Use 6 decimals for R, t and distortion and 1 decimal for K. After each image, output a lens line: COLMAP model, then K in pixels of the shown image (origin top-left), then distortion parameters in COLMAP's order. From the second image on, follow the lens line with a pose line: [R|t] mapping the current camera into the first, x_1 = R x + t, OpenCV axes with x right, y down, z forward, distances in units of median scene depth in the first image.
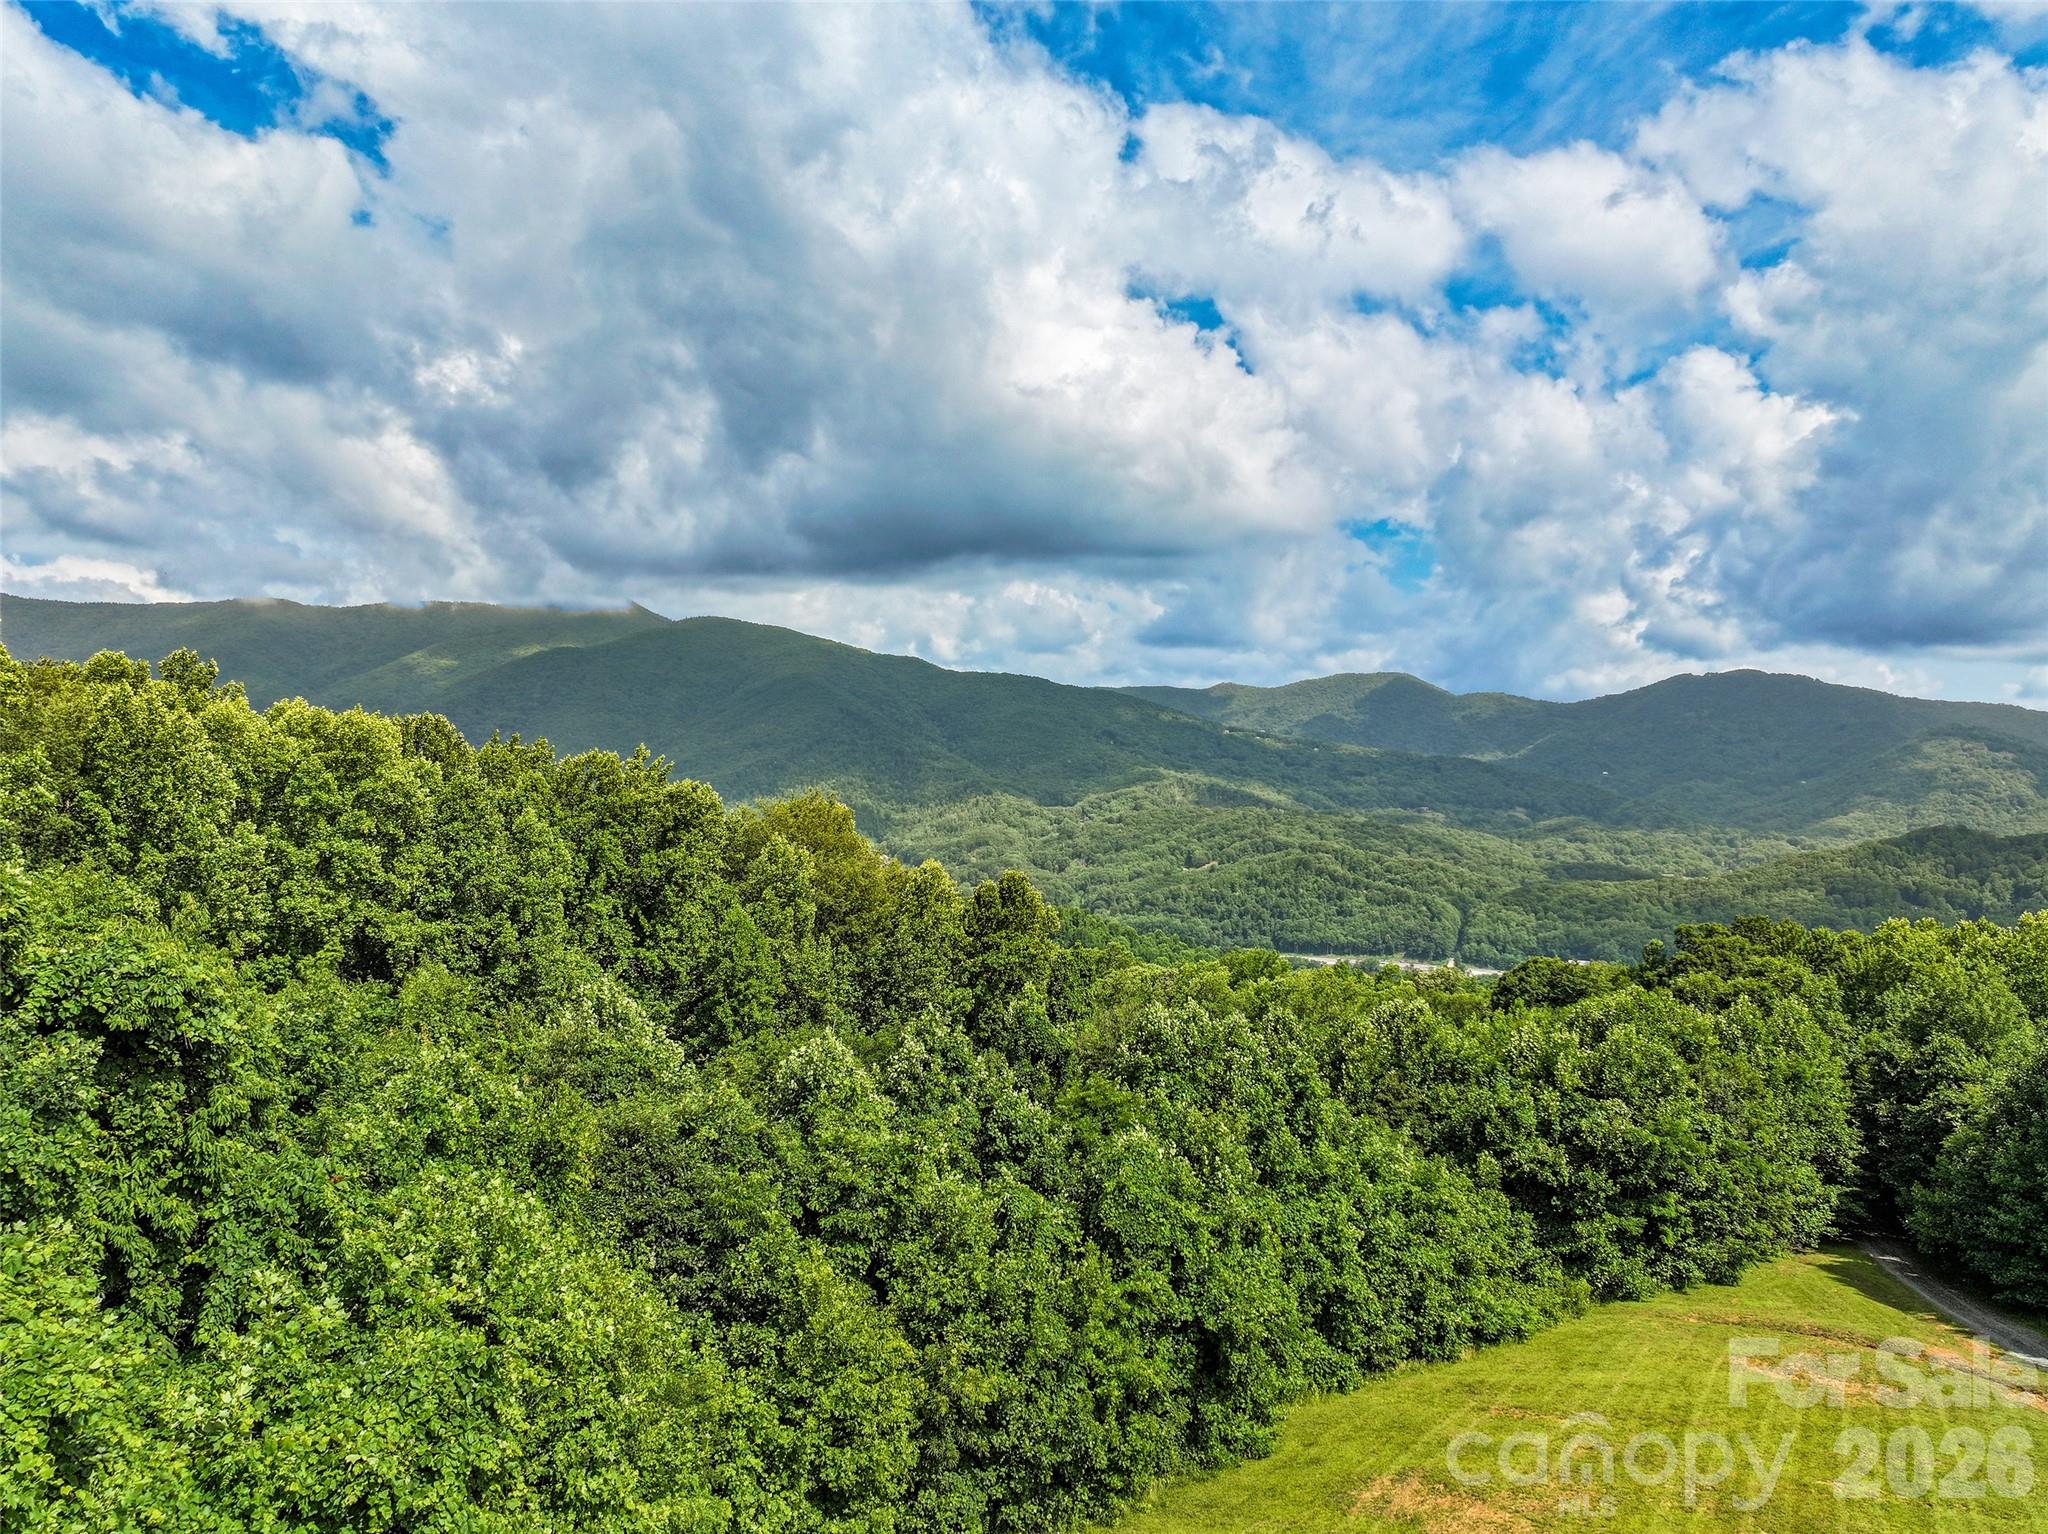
lens RADIAL K [[1434.8, 0, 1031.9], [0, 1434.8, 749.2], [0, 0, 1]] dist [-0.001308, 0.014932]
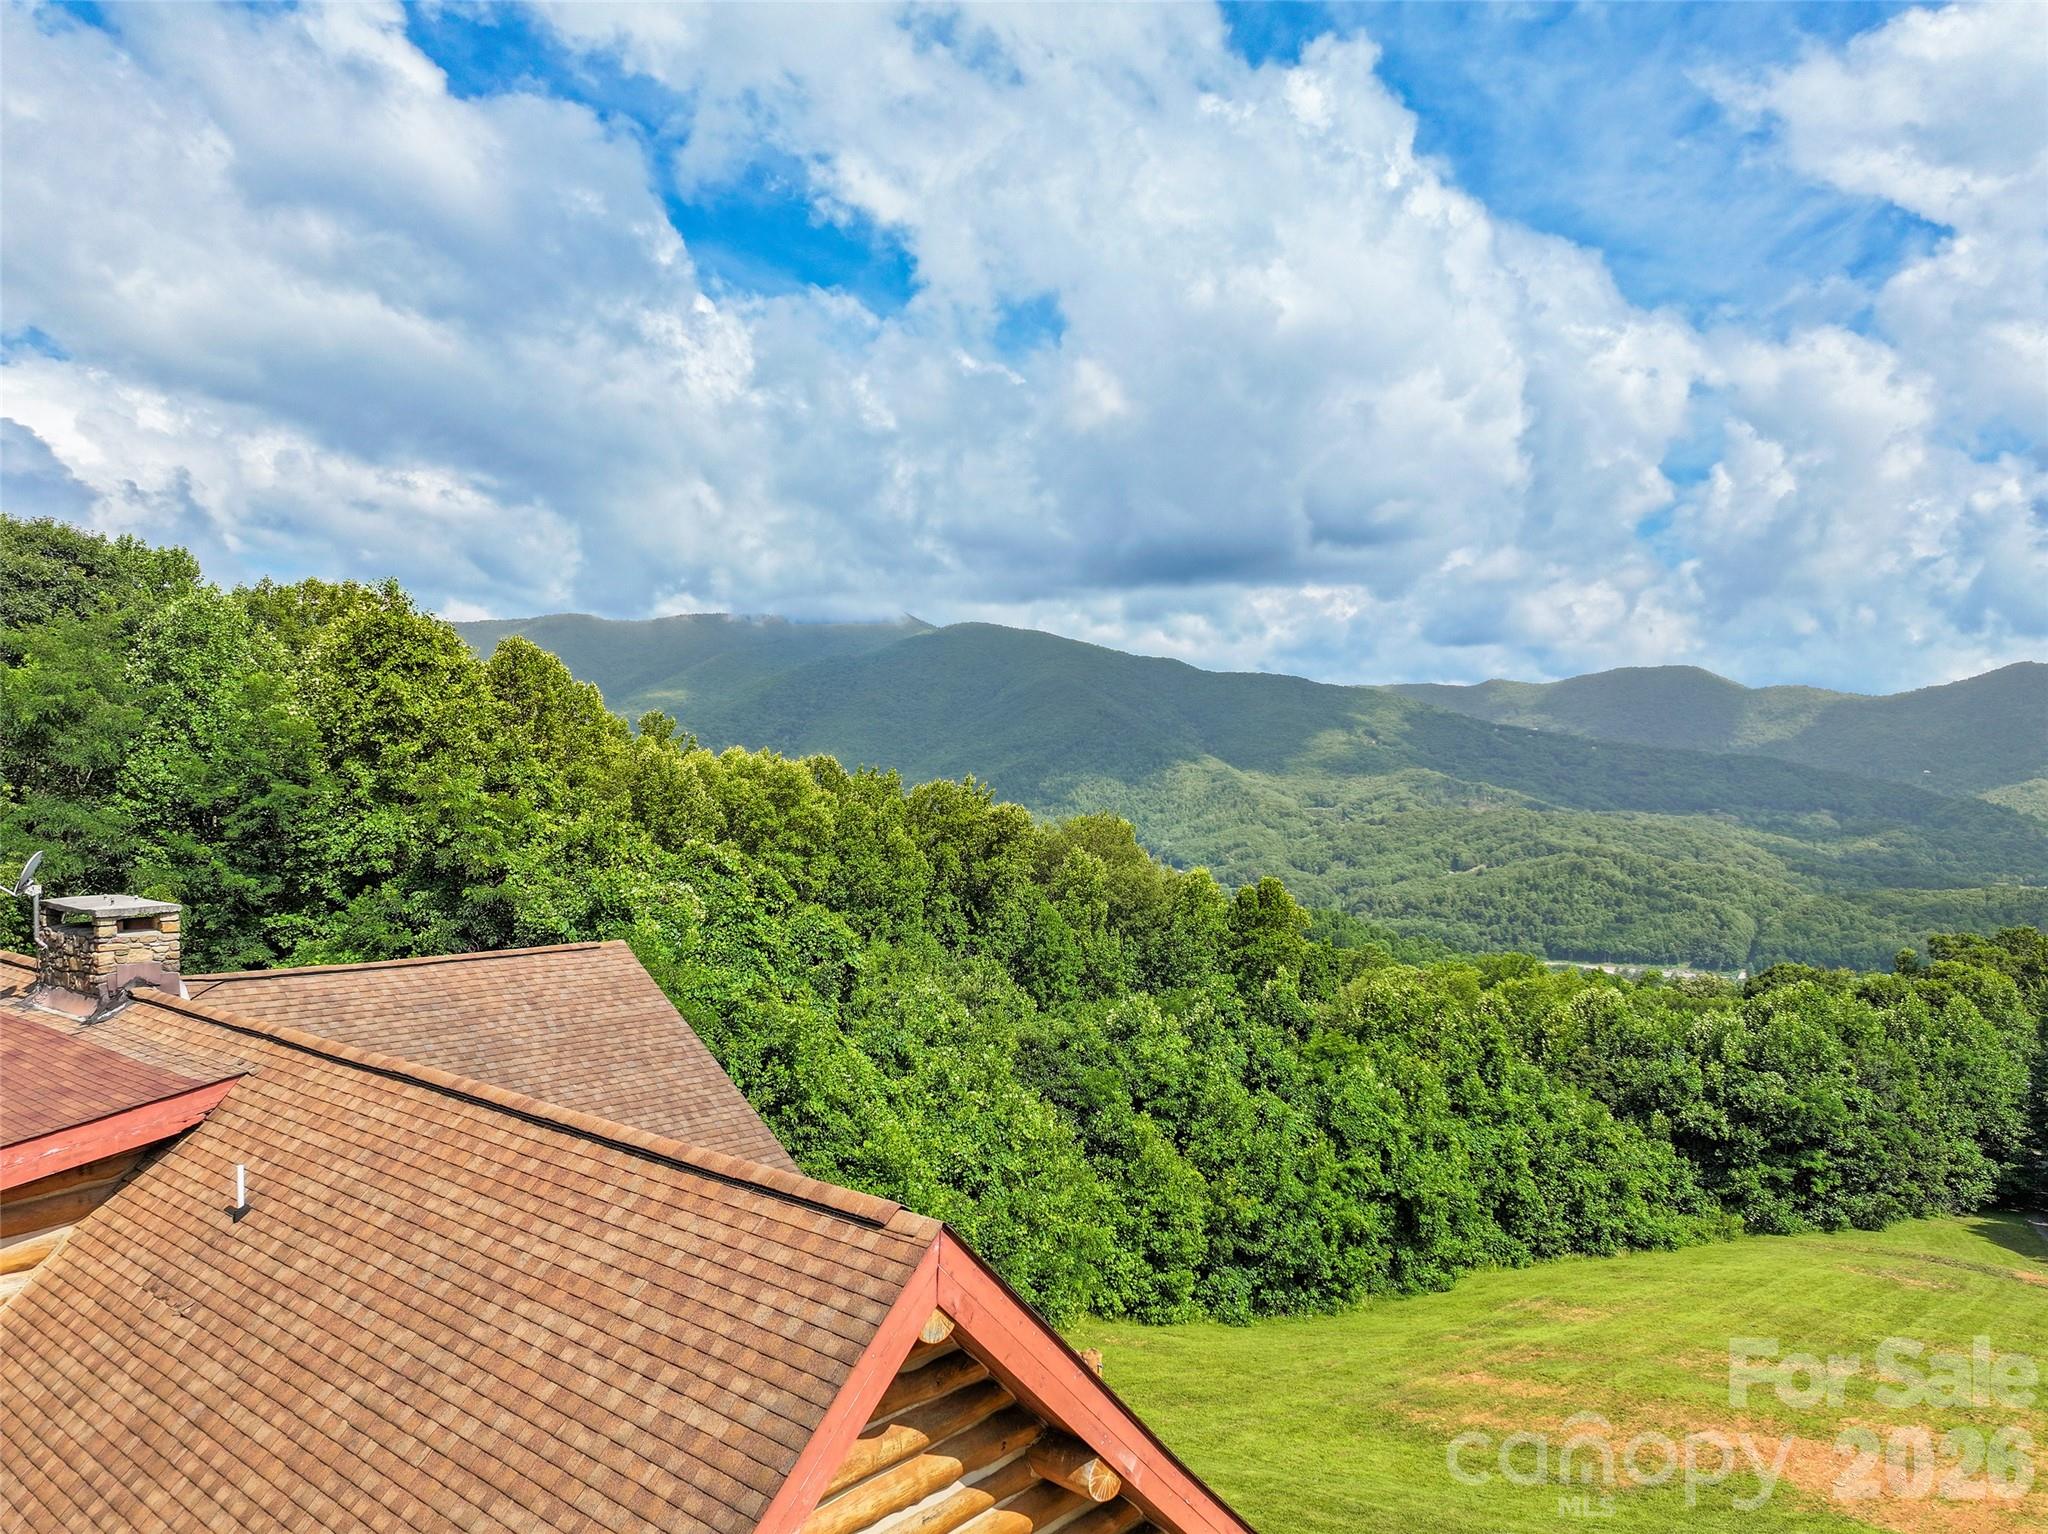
lens RADIAL K [[1434.8, 0, 1034.8], [0, 1434.8, 759.3], [0, 0, 1]] dist [-0.001308, 0.014932]
pose [[0.984415, -0.004142, -0.175813, 0.007164], [0.005354, 0.999965, 0.006419, -0.031887], [0.175781, -0.007260, 0.984403, -0.302726]]
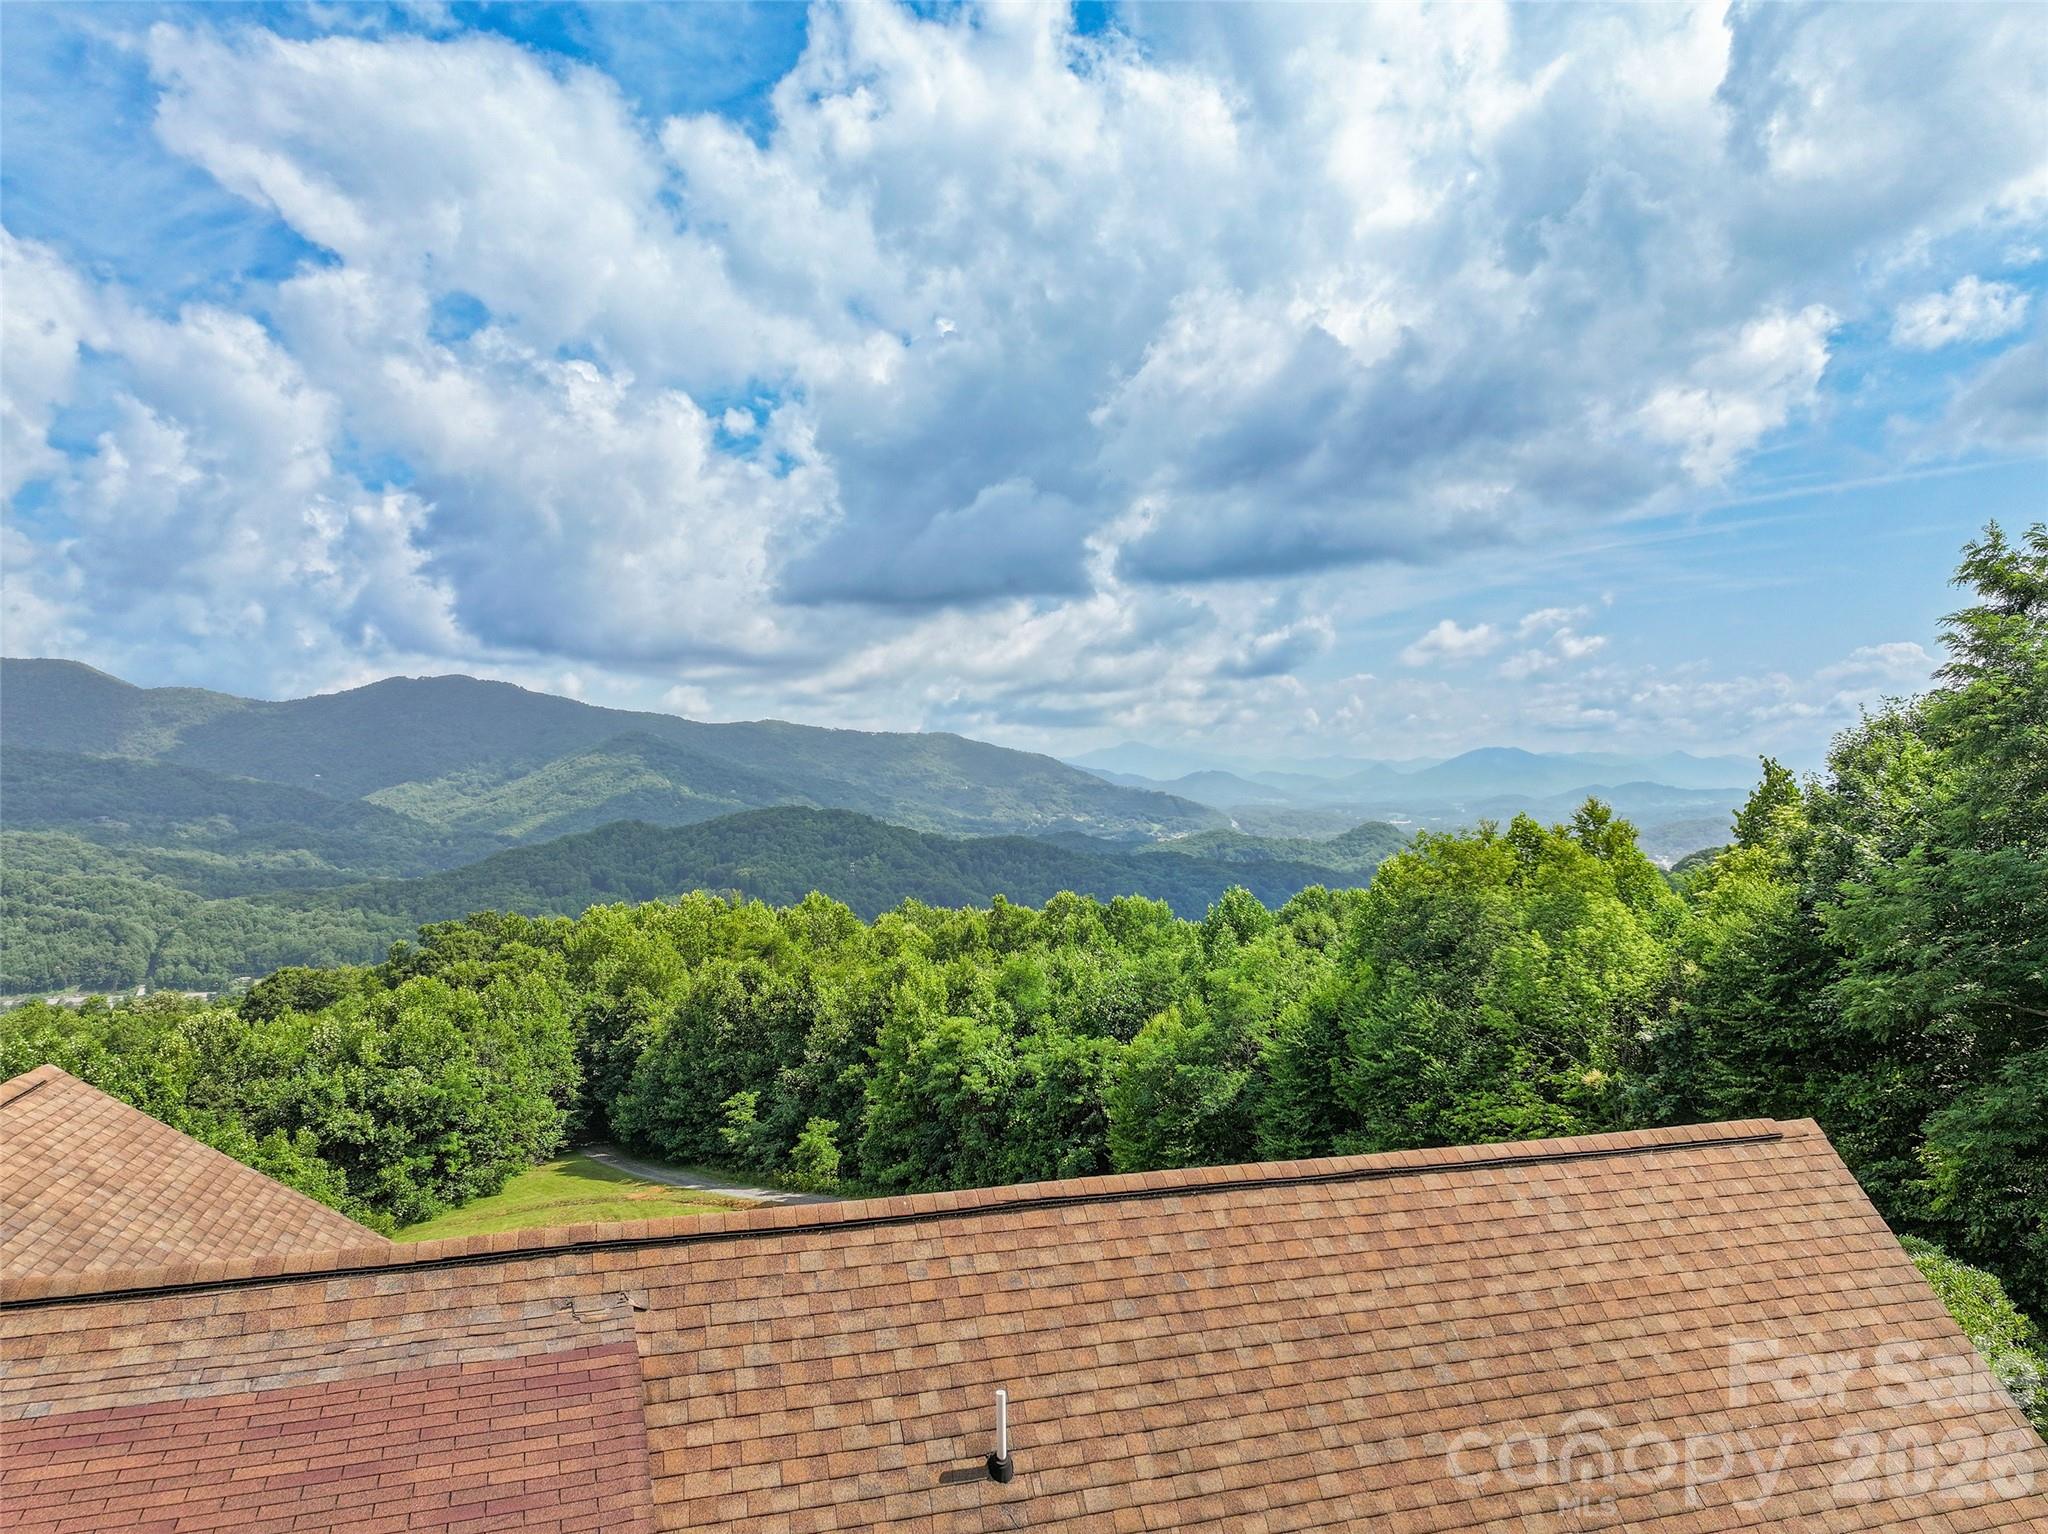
lens RADIAL K [[1434.8, 0, 1034.9], [0, 1434.8, 759.0], [0, 0, 1]] dist [-0.001308, 0.014932]
pose [[0.664535, 0.001957, 0.747254, -0.167285], [-0.006206, 0.999977, 0.002900, -0.031444], [-0.747231, -0.006564, 0.664532, -0.236490]]
